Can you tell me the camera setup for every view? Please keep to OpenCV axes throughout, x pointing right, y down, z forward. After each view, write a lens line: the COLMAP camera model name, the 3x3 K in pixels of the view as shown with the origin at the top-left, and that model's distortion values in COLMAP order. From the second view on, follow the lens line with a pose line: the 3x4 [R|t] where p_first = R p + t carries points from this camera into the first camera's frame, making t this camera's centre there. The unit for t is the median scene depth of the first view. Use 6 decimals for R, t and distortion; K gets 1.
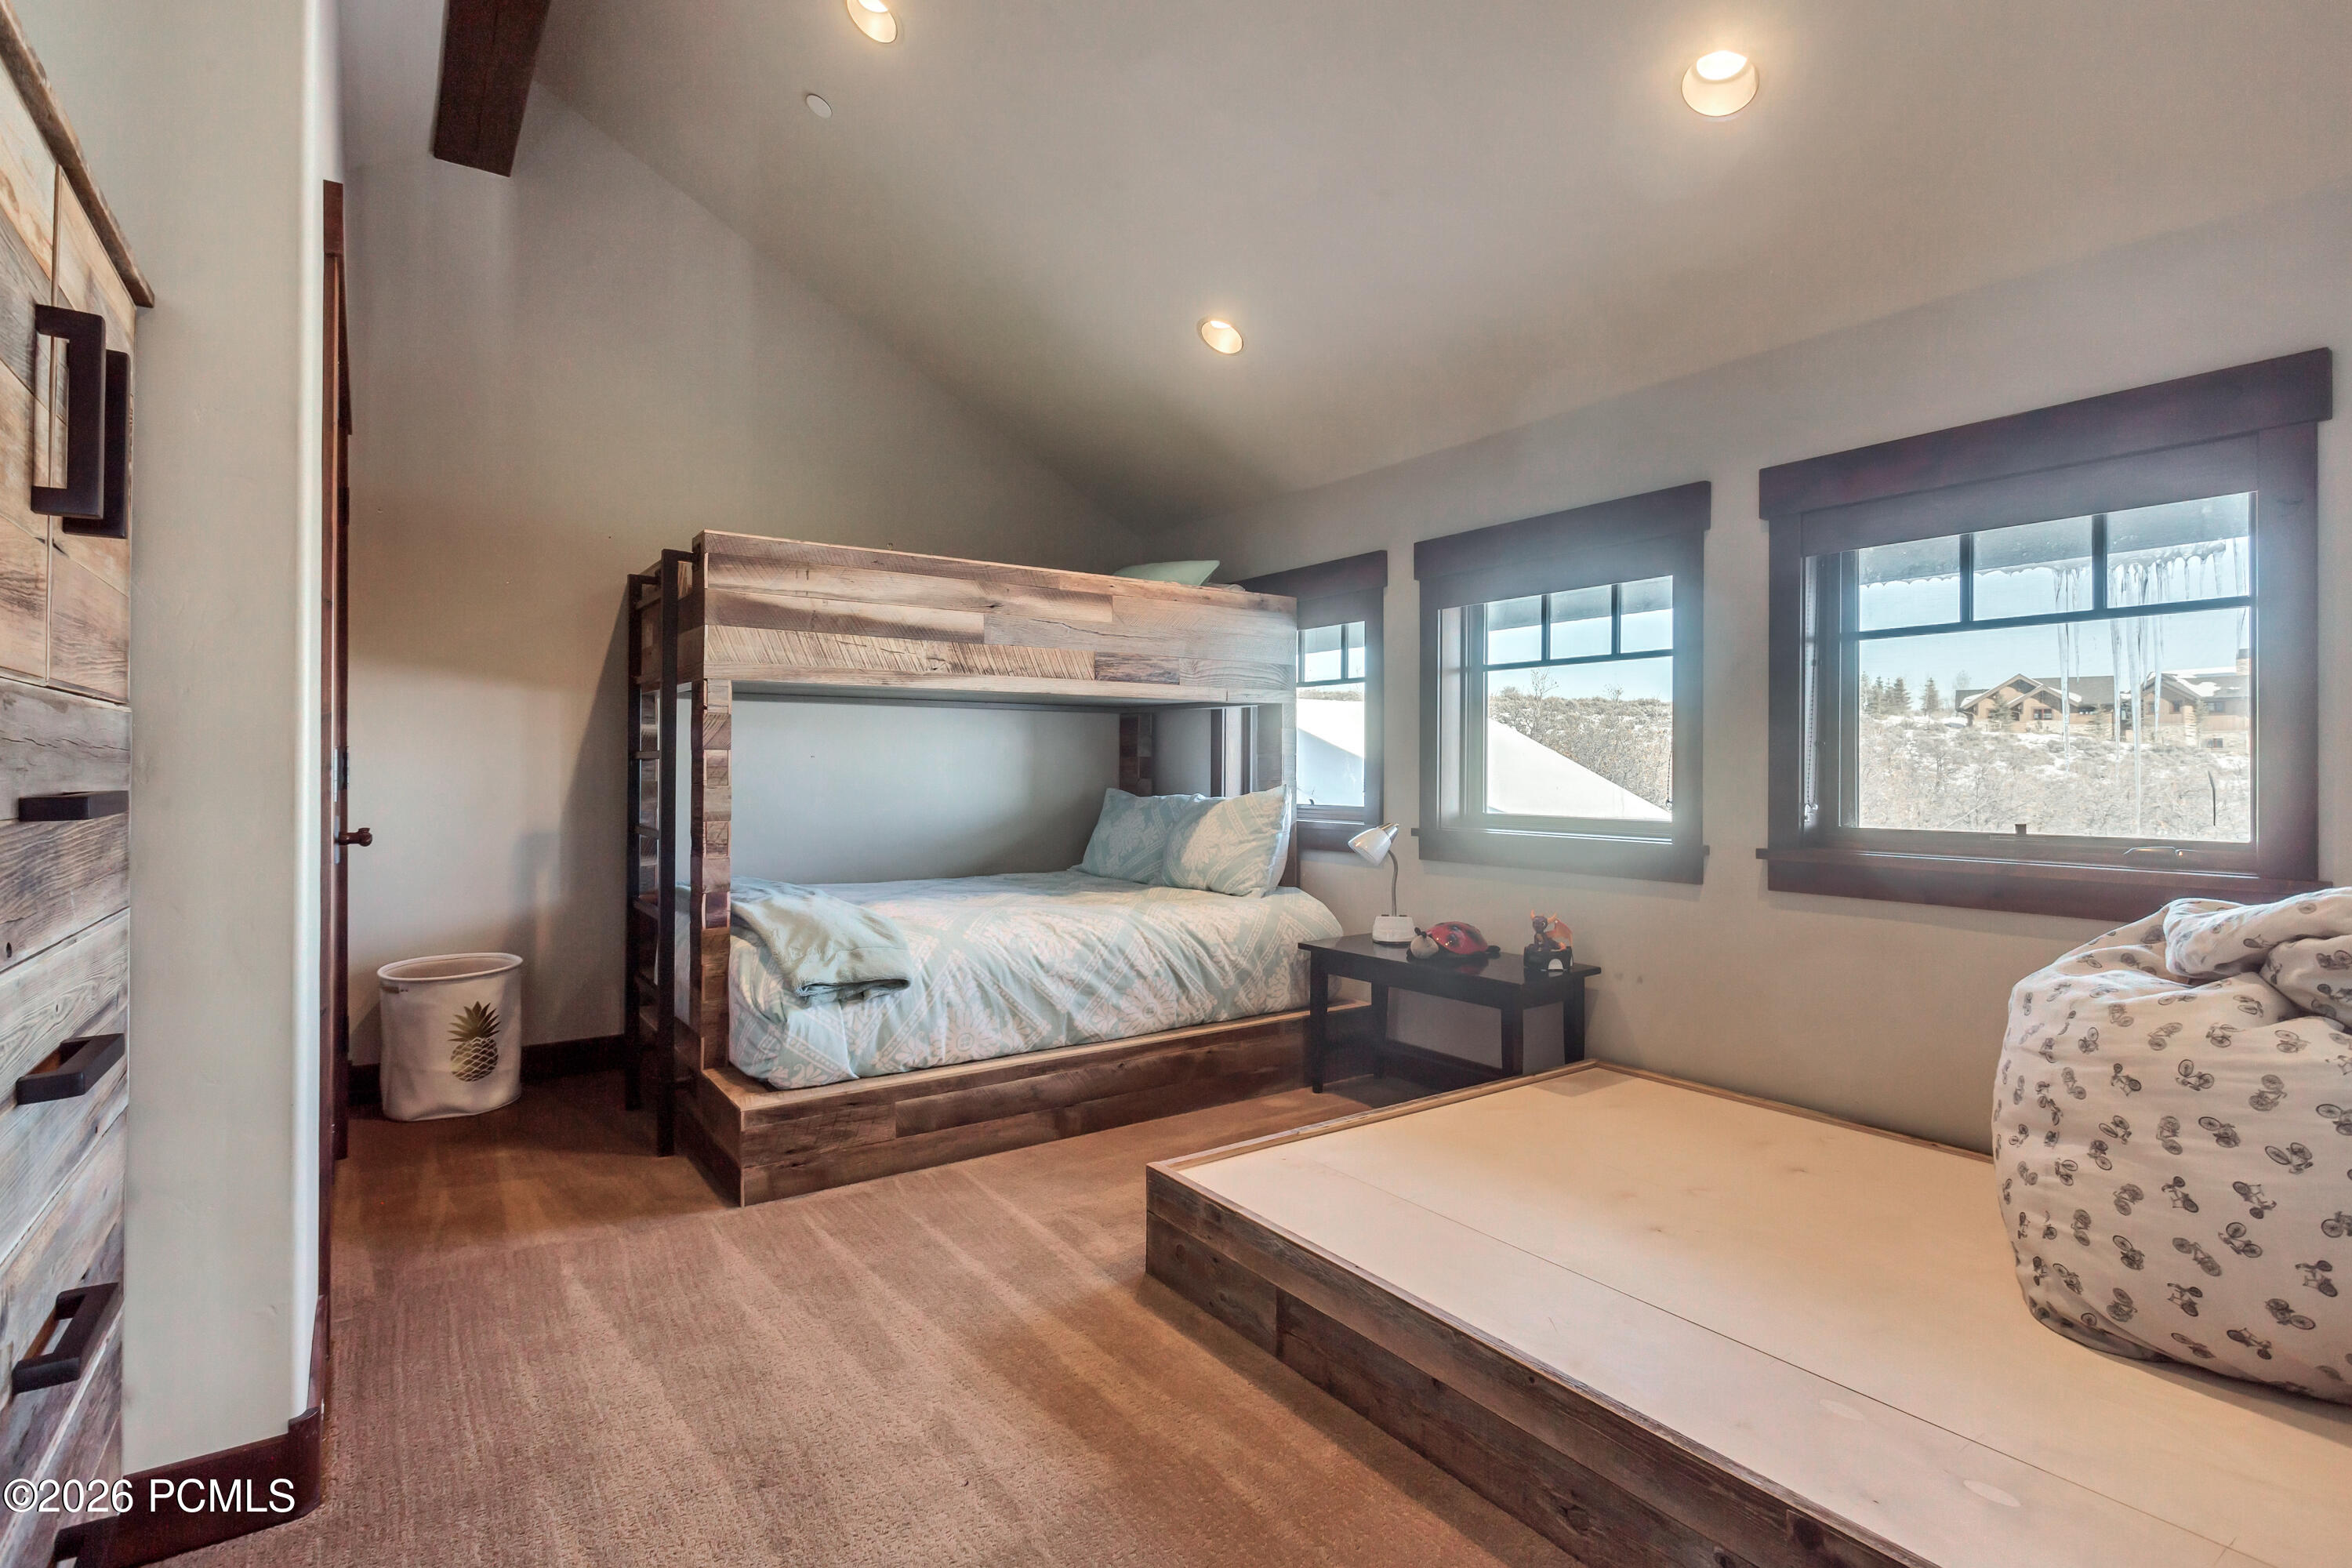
lens RADIAL K [[1137.4, 0, 1177.5], [0, 1137.4, 785.9], [0, 0, 1]] dist [0.003044, 0.000552]
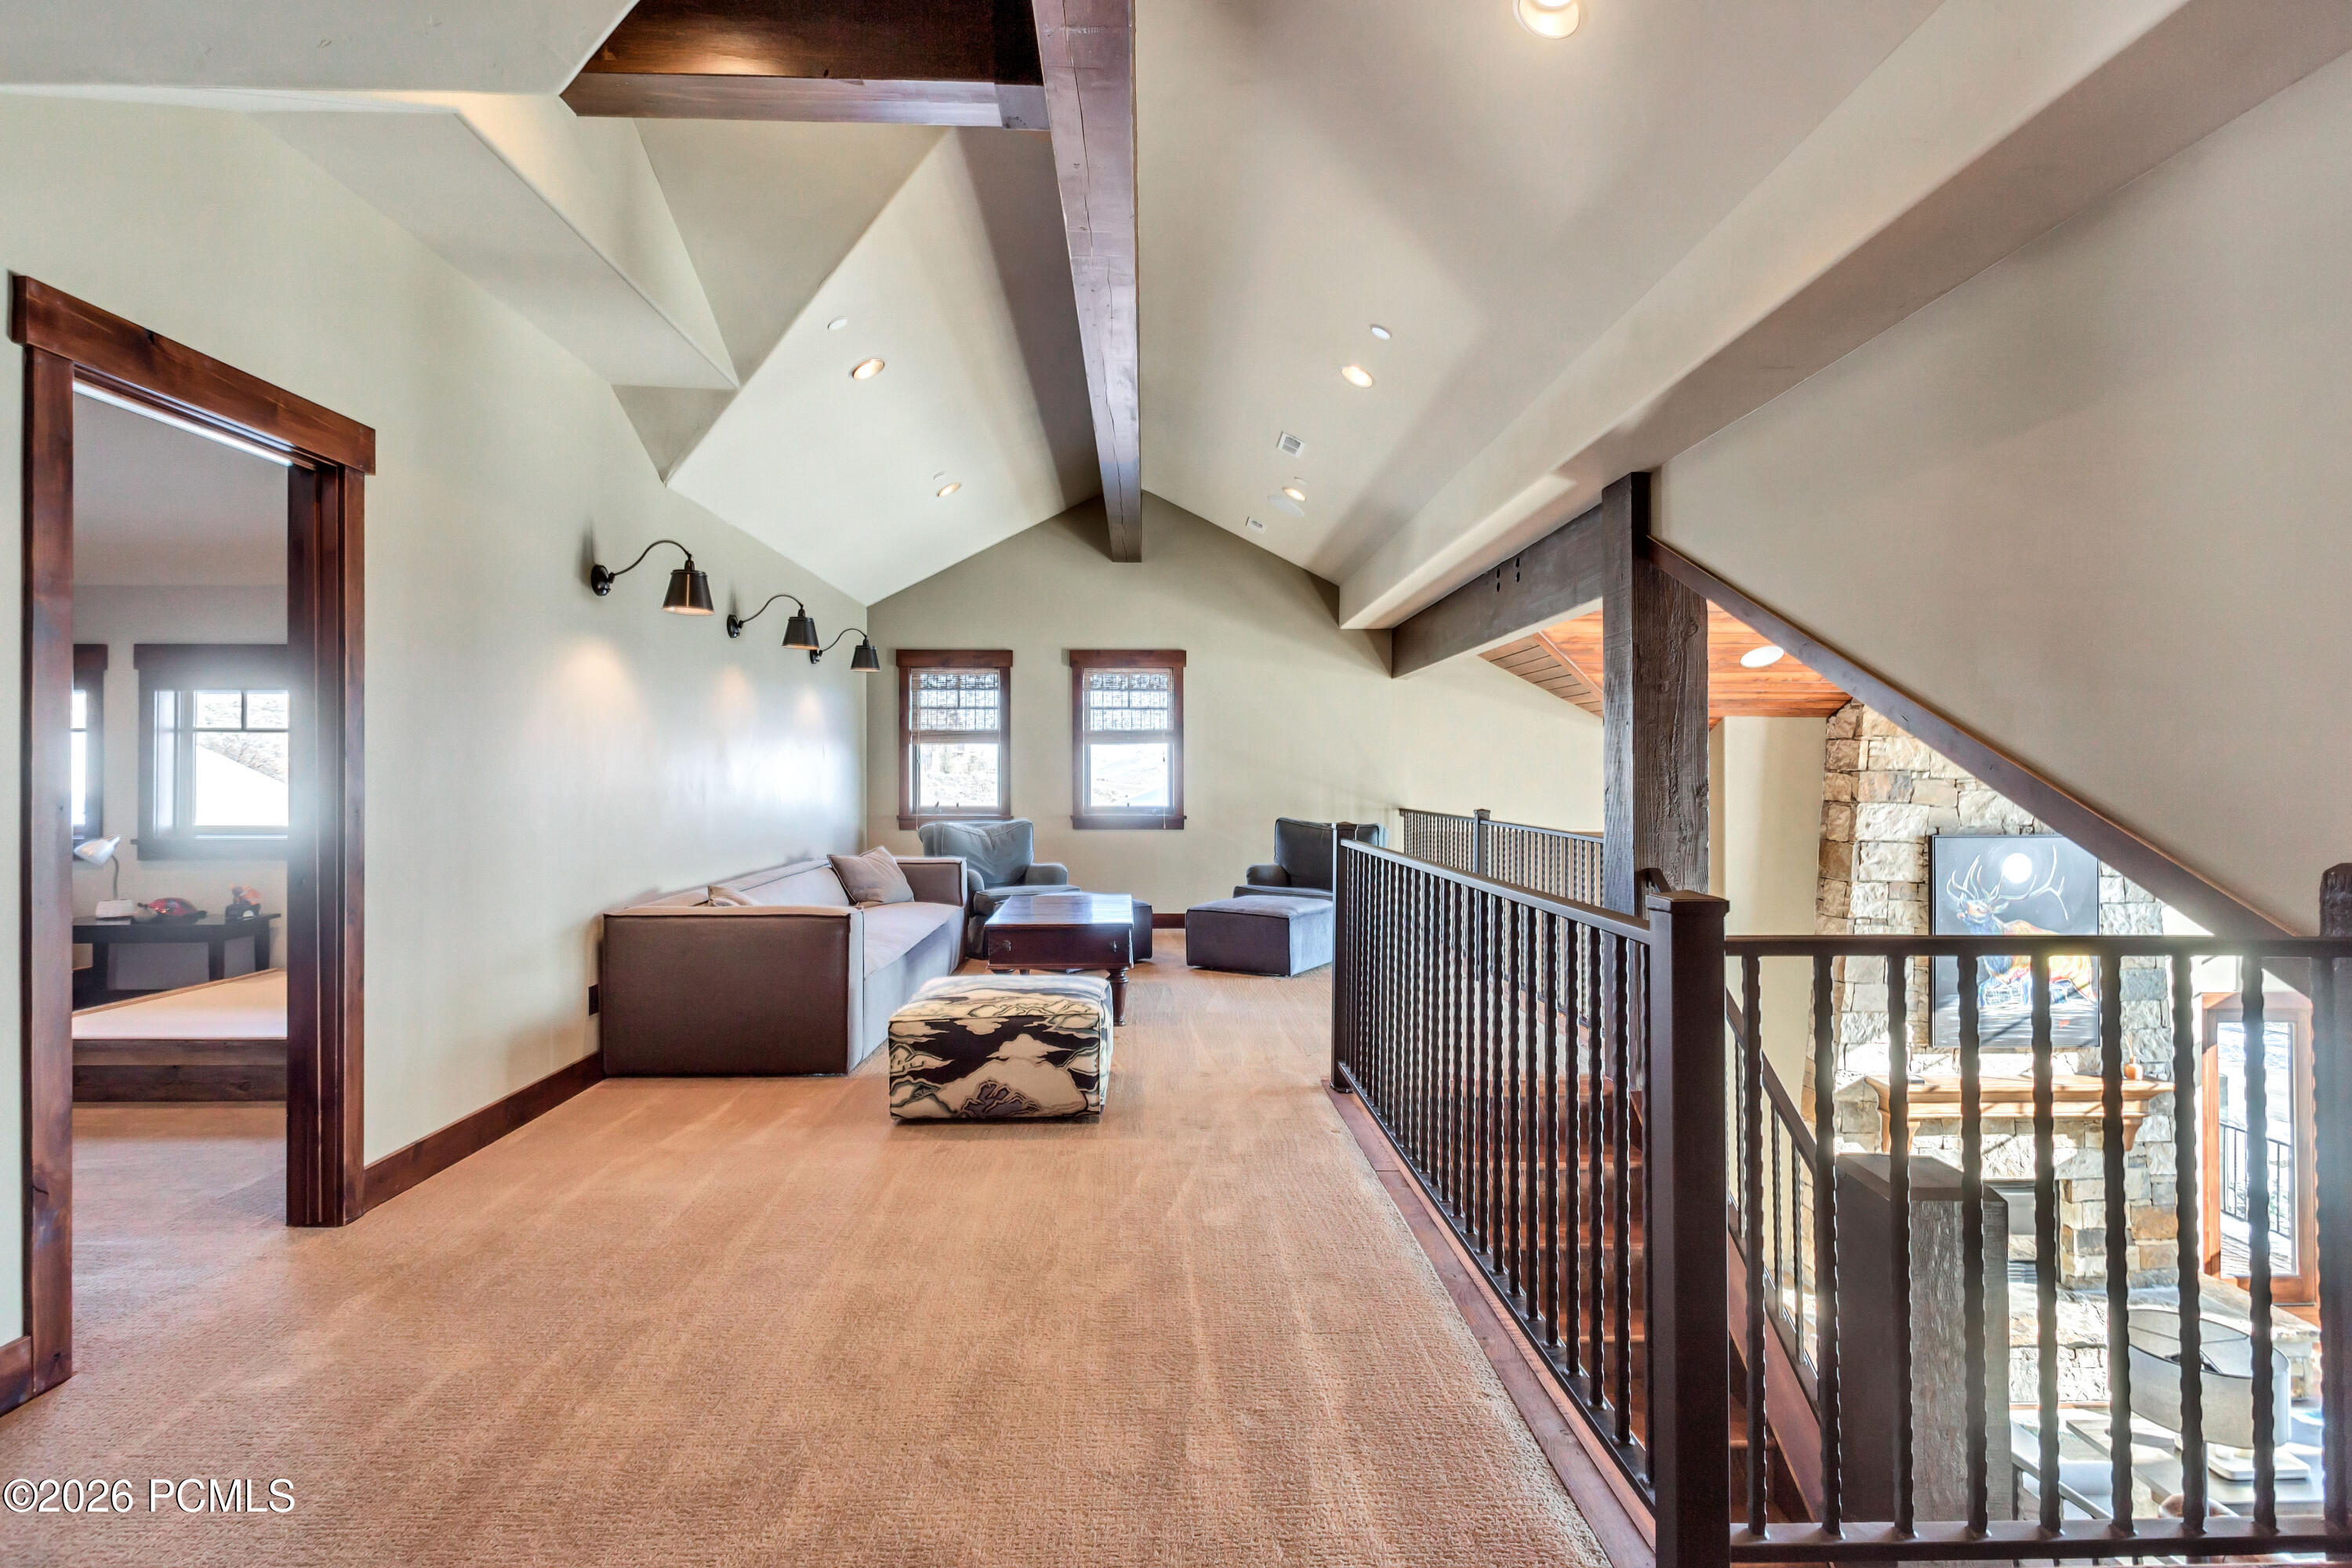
lens RADIAL K [[1137.4, 0, 1182.9], [0, 1137.4, 774.5], [0, 0, 1]] dist [0.003044, 0.000552]
pose [[0.551457, 0.001201, 0.834203, -0.293953], [-0.004124, 0.999991, 0.001286, -0.056373], [-0.834193, -0.004149, 0.551456, -1.013766]]
